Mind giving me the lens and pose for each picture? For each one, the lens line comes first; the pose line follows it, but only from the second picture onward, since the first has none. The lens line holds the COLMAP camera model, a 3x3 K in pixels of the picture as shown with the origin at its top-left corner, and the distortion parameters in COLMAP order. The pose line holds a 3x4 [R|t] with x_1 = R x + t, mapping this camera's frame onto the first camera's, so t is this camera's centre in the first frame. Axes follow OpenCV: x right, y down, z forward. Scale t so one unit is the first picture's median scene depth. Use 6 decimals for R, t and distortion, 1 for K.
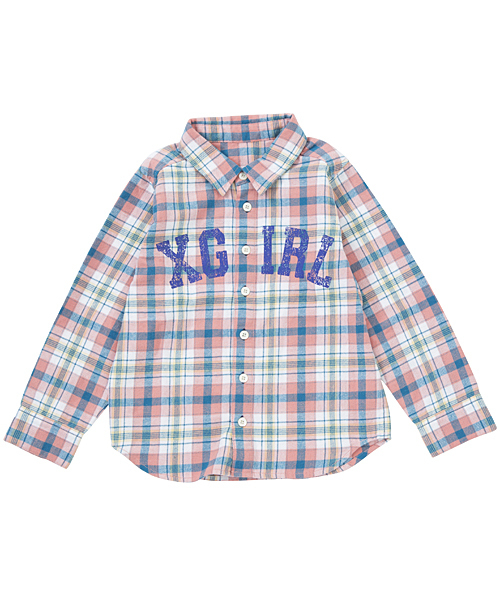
lens RADIAL K [[1033.8, 0, 249.8], [0, 1033.8, 300.0], [0, 0, 1]] dist [0.081047, 0.000000]
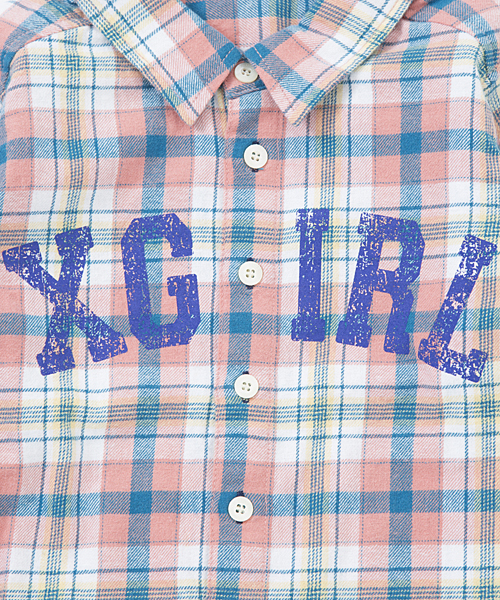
lens RADIAL K [[1852.4, 0, 249.1], [0, 1852.4, 300.1], [0, 0, 1]] dist [0.310785, 0.000000]
pose [[0.999448, 0.022587, 0.024345, -0.019732], [-0.020891, 0.997480, -0.067801, 0.005246], [-0.025815, 0.067255, 0.997402, 0.350395]]
